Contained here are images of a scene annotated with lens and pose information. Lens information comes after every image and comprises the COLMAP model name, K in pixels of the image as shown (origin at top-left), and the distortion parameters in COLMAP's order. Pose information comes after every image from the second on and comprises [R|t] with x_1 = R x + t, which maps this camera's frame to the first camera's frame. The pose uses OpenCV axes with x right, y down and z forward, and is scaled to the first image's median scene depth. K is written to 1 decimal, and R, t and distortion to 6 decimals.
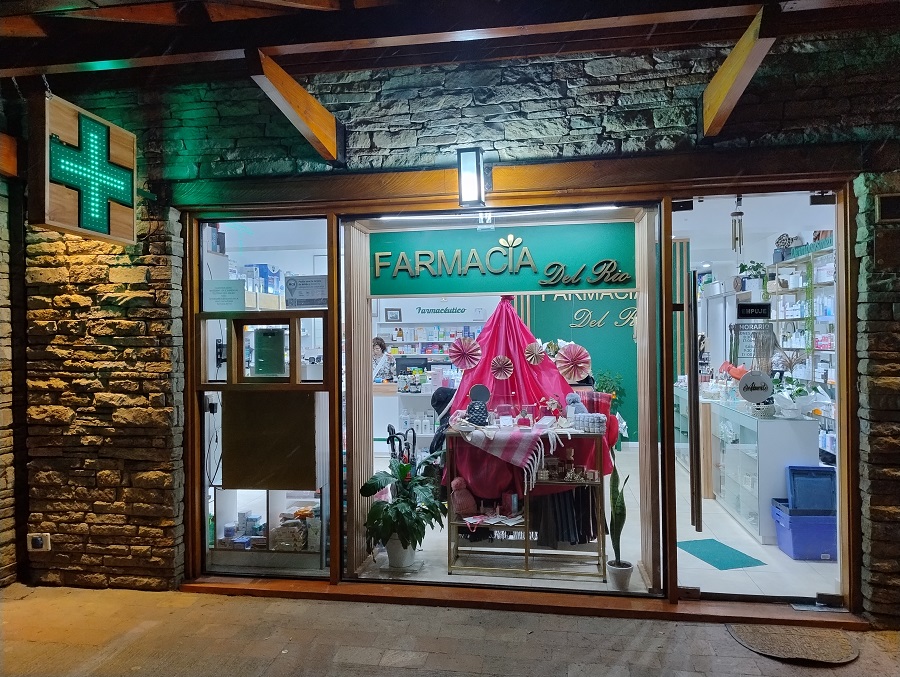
lens RADIAL K [[625.0, 0, 450.0], [0, 625.0, 338.5], [0, 0, 1]] dist [0.042723, -0.030638]
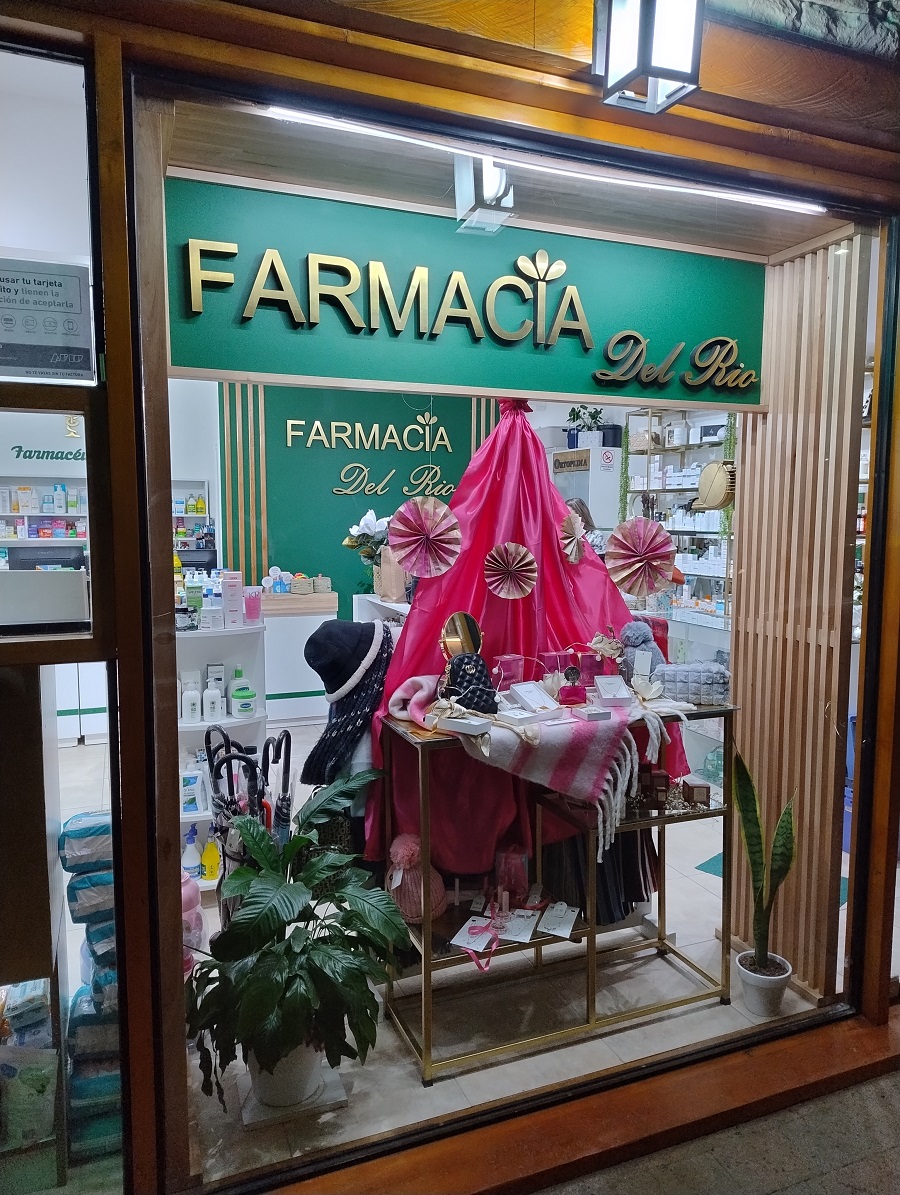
lens RADIAL K [[829.8, 0, 450.0], [0, 829.8, 597.5], [0, 0, 1]] dist [0.042723, -0.030638]
pose [[0.854777, -0.035512, 0.517779, -0.253269], [-0.013677, 0.995768, 0.090874, 0.013785], [-0.518815, -0.084759, 0.850674, 0.551409]]
